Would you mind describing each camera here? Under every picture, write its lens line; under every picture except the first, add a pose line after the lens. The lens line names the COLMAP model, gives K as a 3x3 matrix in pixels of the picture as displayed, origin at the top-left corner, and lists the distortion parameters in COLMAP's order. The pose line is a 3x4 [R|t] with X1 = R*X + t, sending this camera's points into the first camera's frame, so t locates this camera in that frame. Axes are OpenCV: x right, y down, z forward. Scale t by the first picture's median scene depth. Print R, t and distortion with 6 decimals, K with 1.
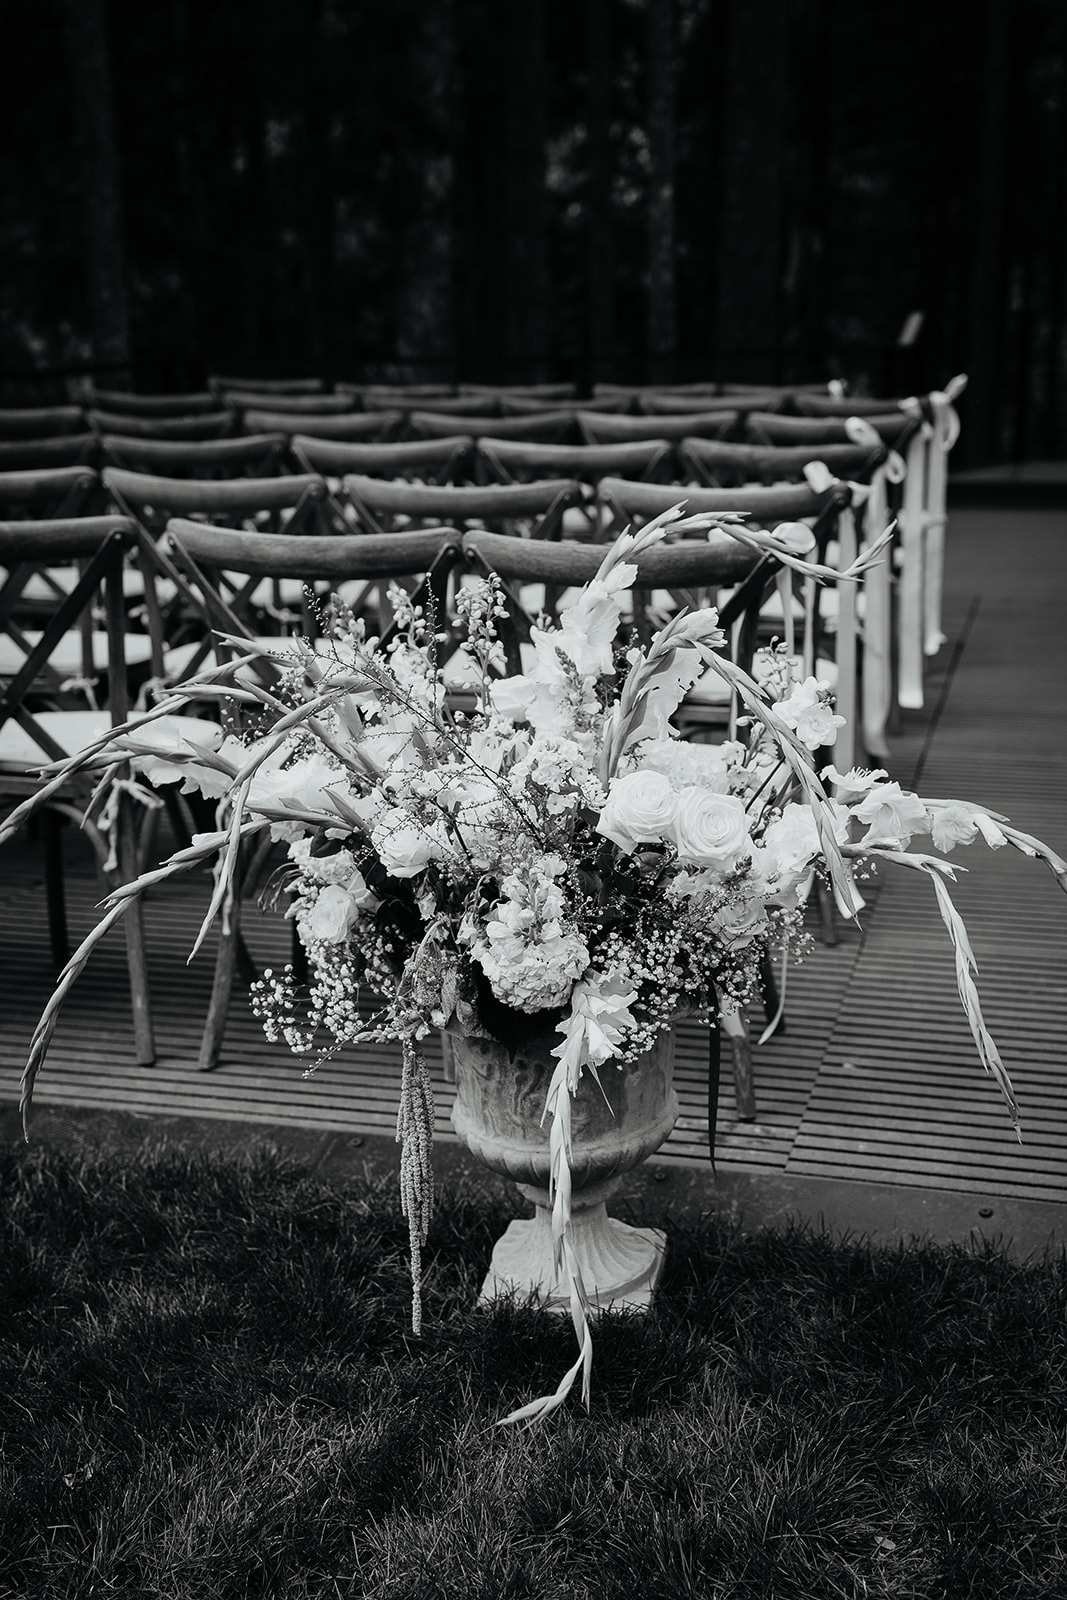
lens RADIAL K [[2118.4, 0, 539.6], [0, 2118.4, 757.4], [0, 0, 1]] dist [0.155418, -0.014439]
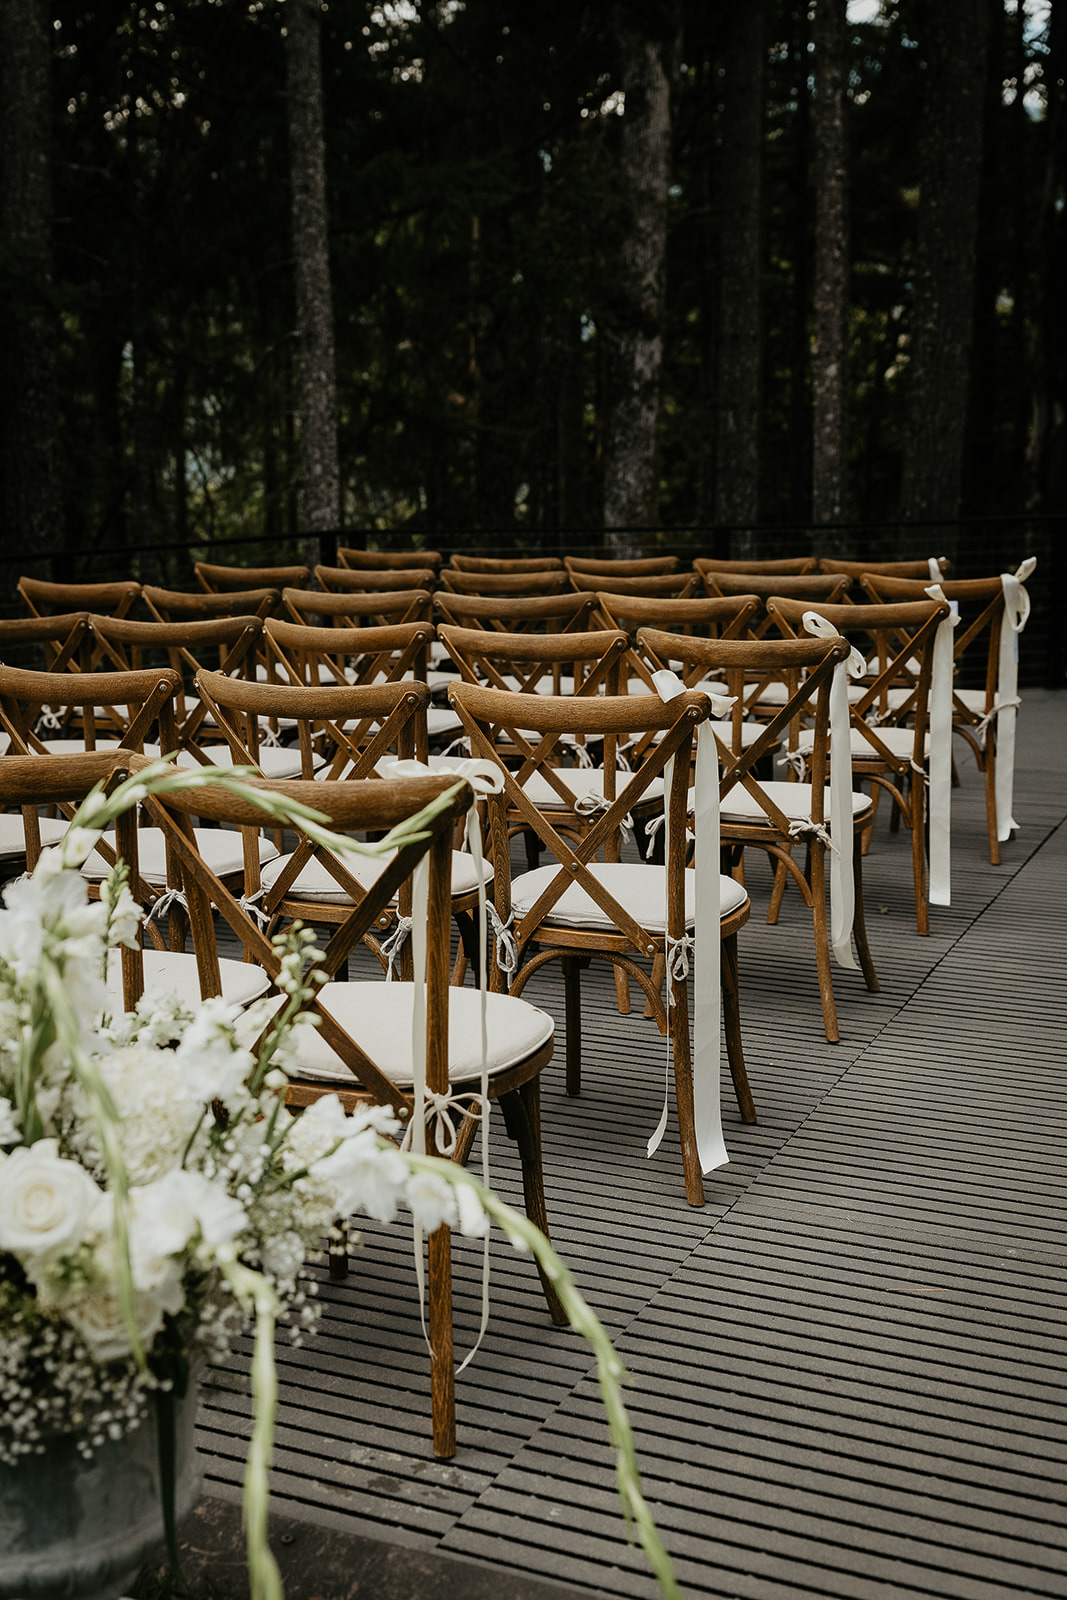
lens RADIAL K [[1916.4, 0, 482.5], [0, 1916.4, 795.1], [0, 0, 1]] dist [0.180422, -0.467004]
pose [[0.984282, 0.032559, -0.173576, 0.309651], [-0.039877, 0.998450, -0.038838, -0.081083], [0.172042, 0.045149, 0.984054, 0.306360]]
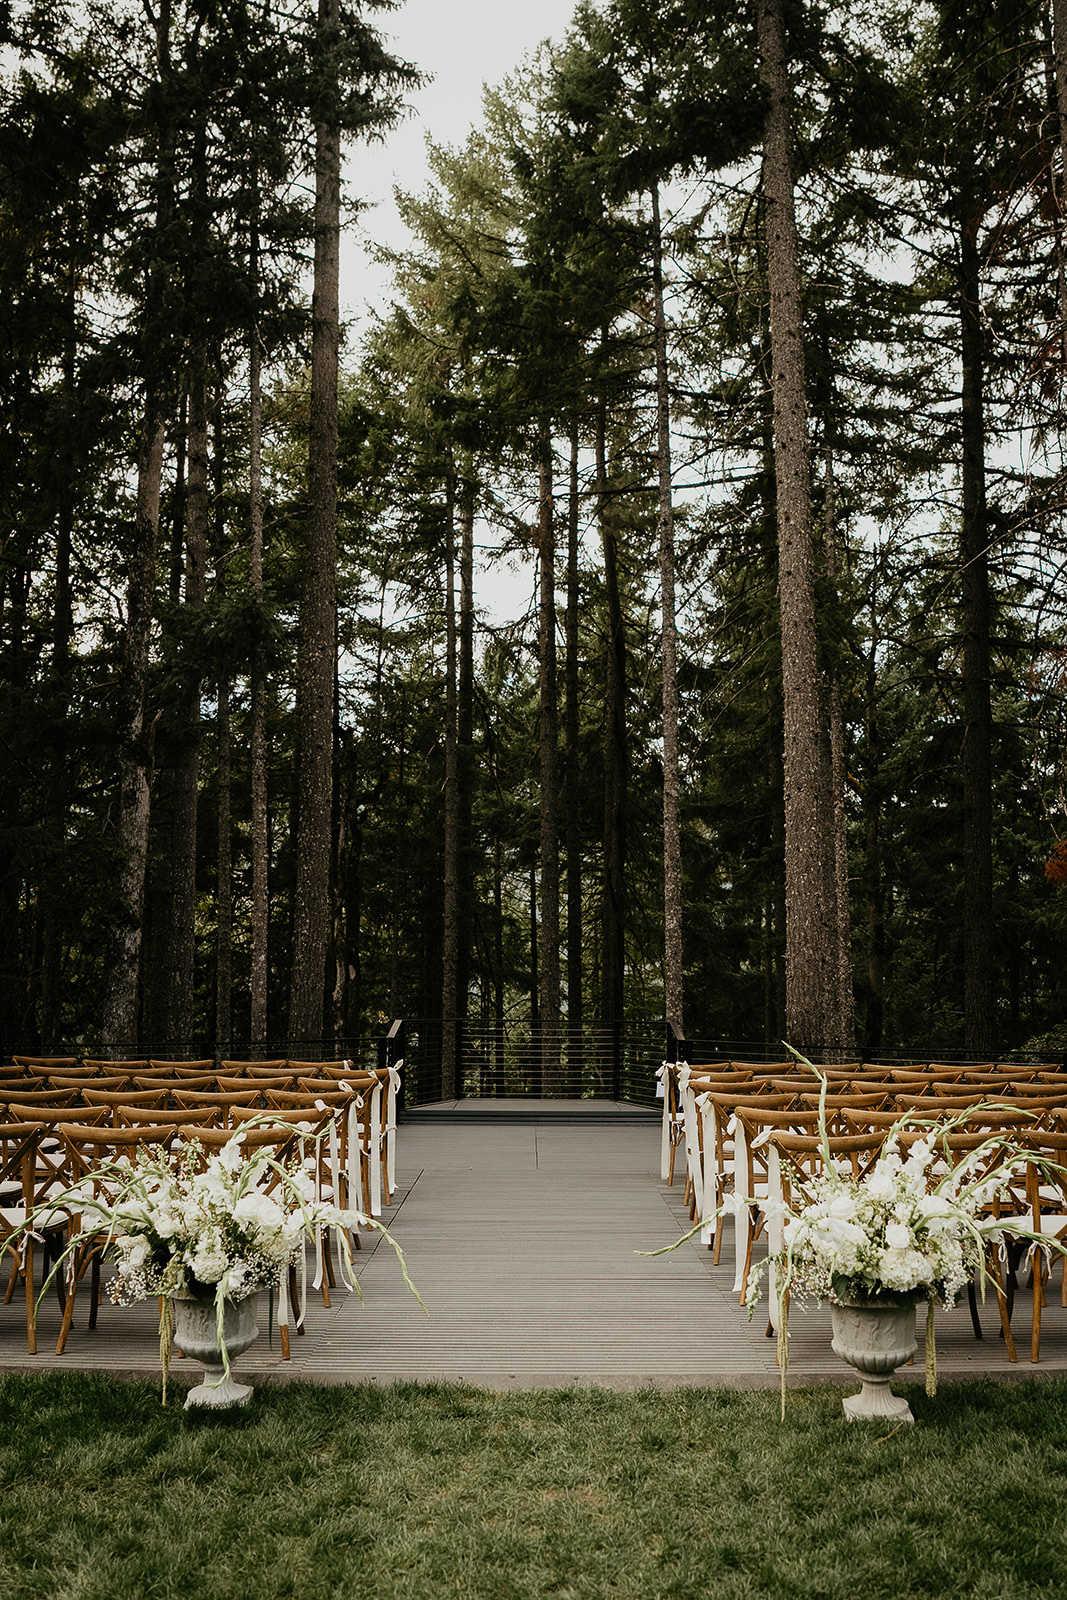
lens RADIAL K [[1368.2, 0, 566.6], [0, 1368.2, 848.2], [0, 0, 1]] dist [-0.070729, 0.002692]
pose [[0.962201, 0.038301, 0.269633, -0.050034], [0.048648, 0.949965, -0.308546, 0.136665], [-0.267959, 0.310000, 0.912194, -0.966421]]
